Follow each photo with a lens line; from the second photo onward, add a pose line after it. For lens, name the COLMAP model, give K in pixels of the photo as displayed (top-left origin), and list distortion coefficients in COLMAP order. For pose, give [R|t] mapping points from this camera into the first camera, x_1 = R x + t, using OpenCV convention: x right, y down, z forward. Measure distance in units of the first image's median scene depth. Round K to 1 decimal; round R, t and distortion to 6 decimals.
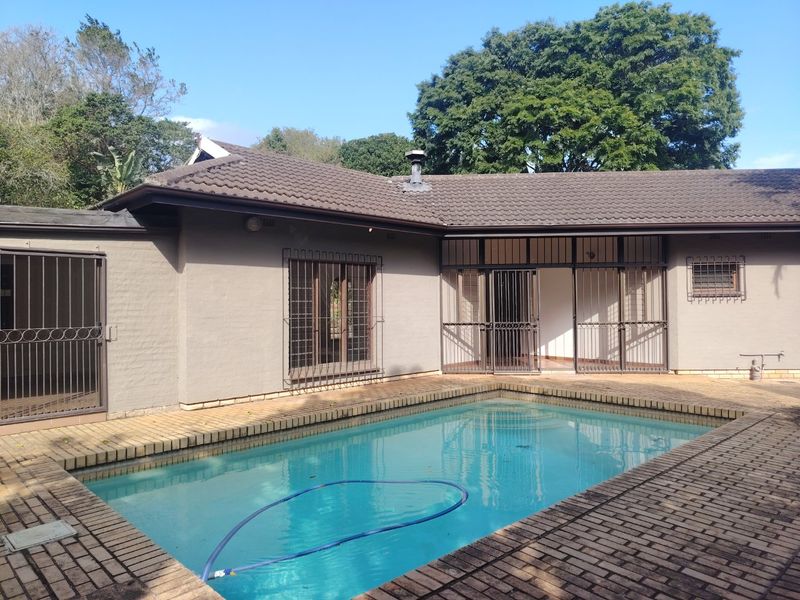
lens RADIAL K [[561.4, 0, 407.9], [0, 561.4, 298.4], [0, 0, 1]] dist [0.031812, -0.025865]
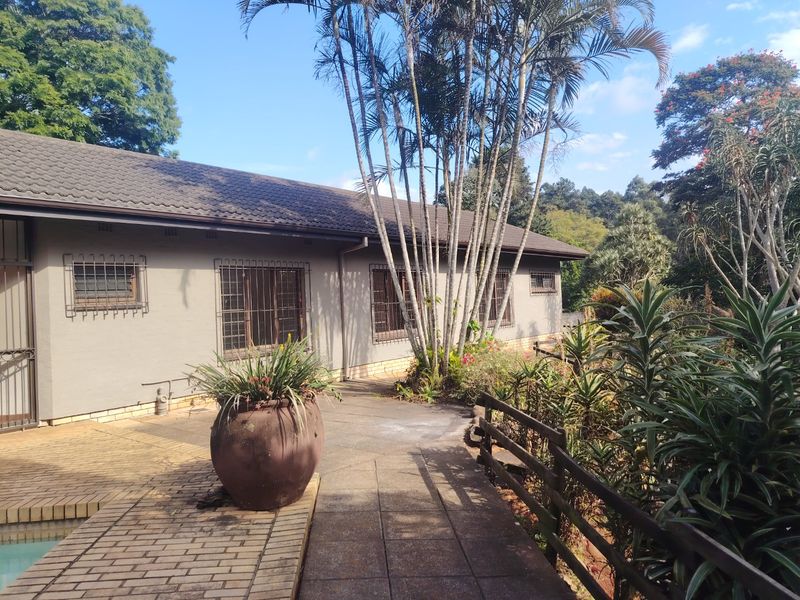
lens RADIAL K [[561.4, 0, 407.9], [0, 561.4, 298.4], [0, 0, 1]] dist [0.031812, -0.025865]
pose [[0.627054, -0.013046, 0.778867, 0.072883], [0.025042, 0.999681, -0.003416, -0.001787], [-0.778573, 0.021646, 0.627180, 0.078981]]
